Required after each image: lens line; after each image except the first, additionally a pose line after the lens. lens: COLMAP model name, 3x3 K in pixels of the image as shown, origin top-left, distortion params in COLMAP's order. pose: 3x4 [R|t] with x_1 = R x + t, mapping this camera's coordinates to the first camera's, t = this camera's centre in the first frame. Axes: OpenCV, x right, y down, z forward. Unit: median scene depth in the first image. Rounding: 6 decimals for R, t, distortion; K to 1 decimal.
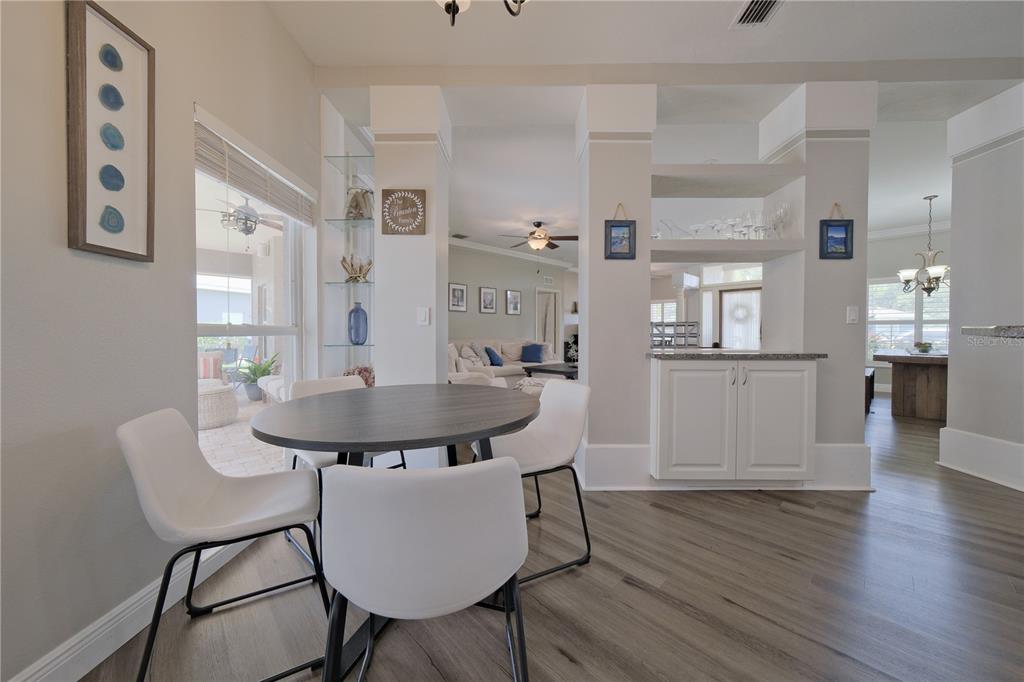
lens RADIAL K [[360.5, 0, 512.0], [0, 360.5, 341.0], [0, 0, 1]] dist [-0.000409, 0.000137]
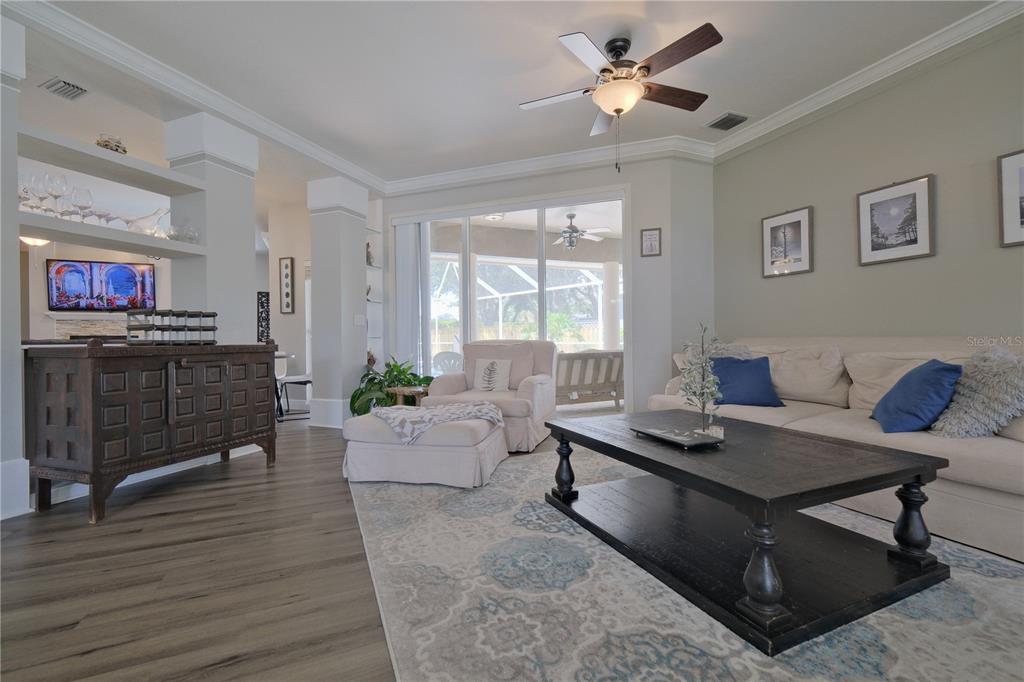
lens RADIAL K [[436.6, 0, 512.0], [0, 436.6, 341.0], [0, 0, 1]] dist [0.000935, 0.000005]
pose [[-0.336337, 0.008506, -0.941703, 0.685863], [-0.012826, 0.999825, 0.013612, -0.006521], [0.941654, 0.016656, -0.336169, 1.273715]]
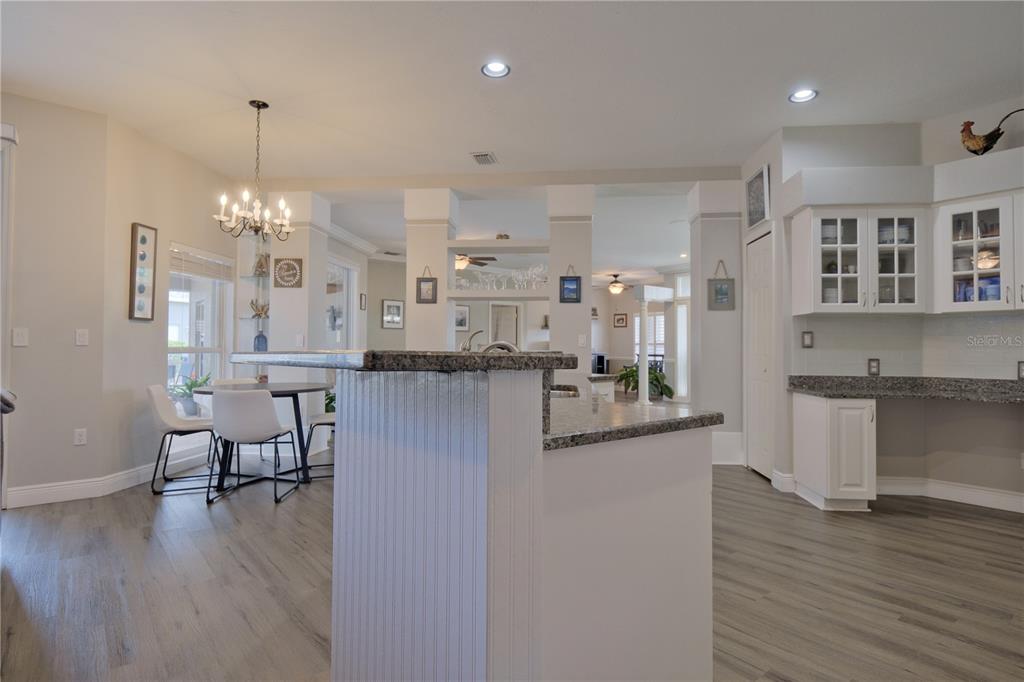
lens RADIAL K [[540.4, 0, 512.0], [0, 540.4, 341.0], [0, 0, 1]] dist [0.004164, -0.015825]
pose [[0.996684, 0.002364, -0.081335, 0.417312], [-0.005585, 0.999208, -0.039386, 0.008009], [0.081178, 0.039709, 0.995908, -0.598569]]
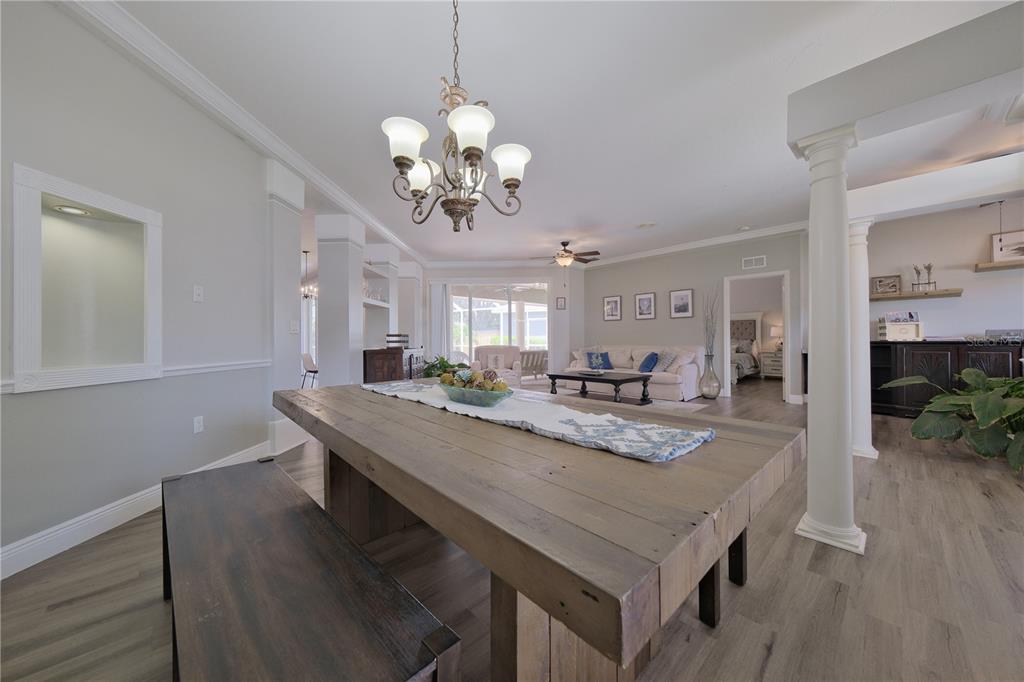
lens RADIAL K [[360.5, 0, 512.0], [0, 360.5, 341.0], [0, 0, 1]] dist [-0.000409, 0.000137]
pose [[-0.010674, 0.001839, -0.999941, 1.457035], [-0.017861, 0.999838, 0.002030, -0.021179], [0.999784, 0.017882, -0.010639, 1.025958]]
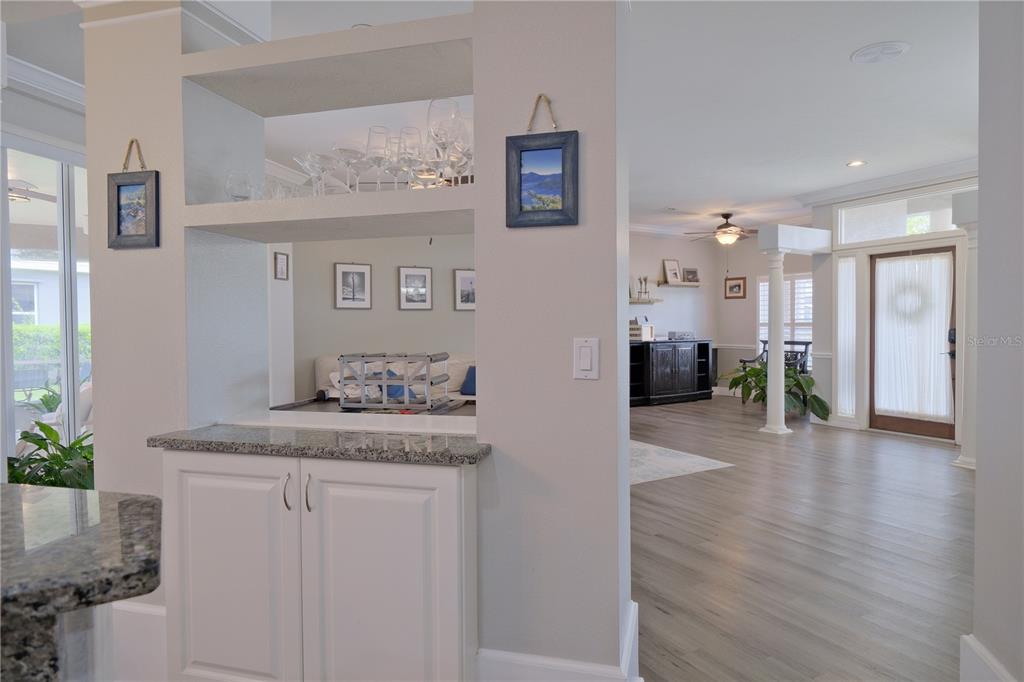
lens RADIAL K [[591.4, 0, 512.0], [0, 591.4, 341.0], [0, 0, 1]] dist [-0.004872, 0.000342]
pose [[0.969486, -0.002453, -0.245134, 0.513086], [0.003641, 0.999984, 0.004392, -0.047380], [0.245120, -0.005150, 0.969479, 0.155885]]
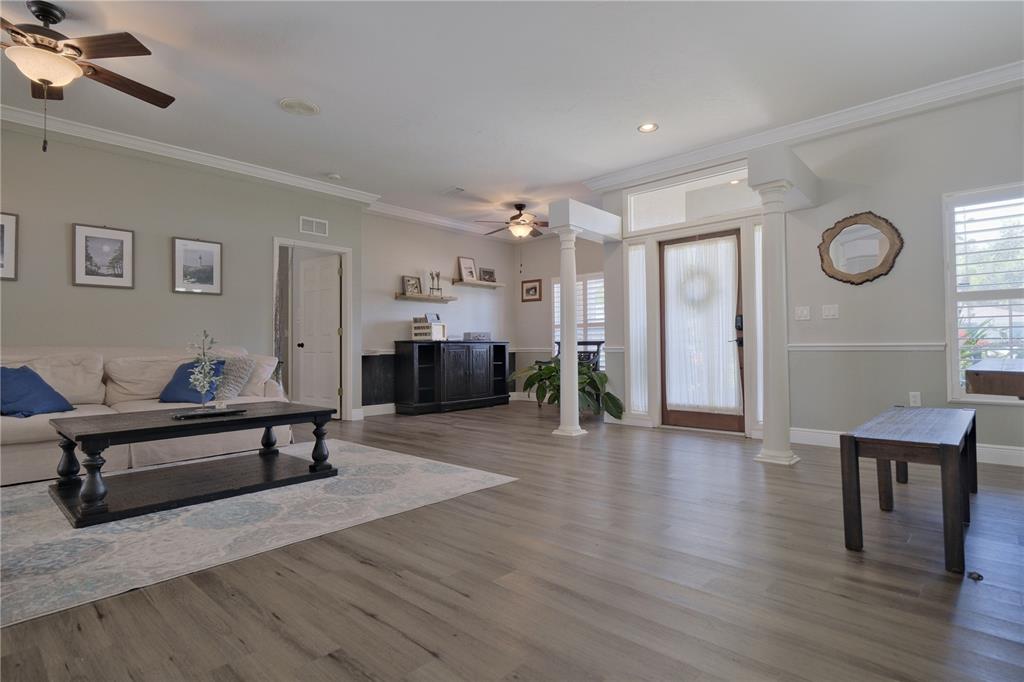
lens RADIAL K [[517.4, 0, 512.0], [0, 517.4, 341.0], [0, 0, 1]] dist [-0.002078, 0.000067]
pose [[0.998421, -0.009142, 0.055423, 0.597222], [0.011455, 0.999070, -0.041559, 0.026727], [-0.054992, 0.042128, 0.997598, 0.588501]]
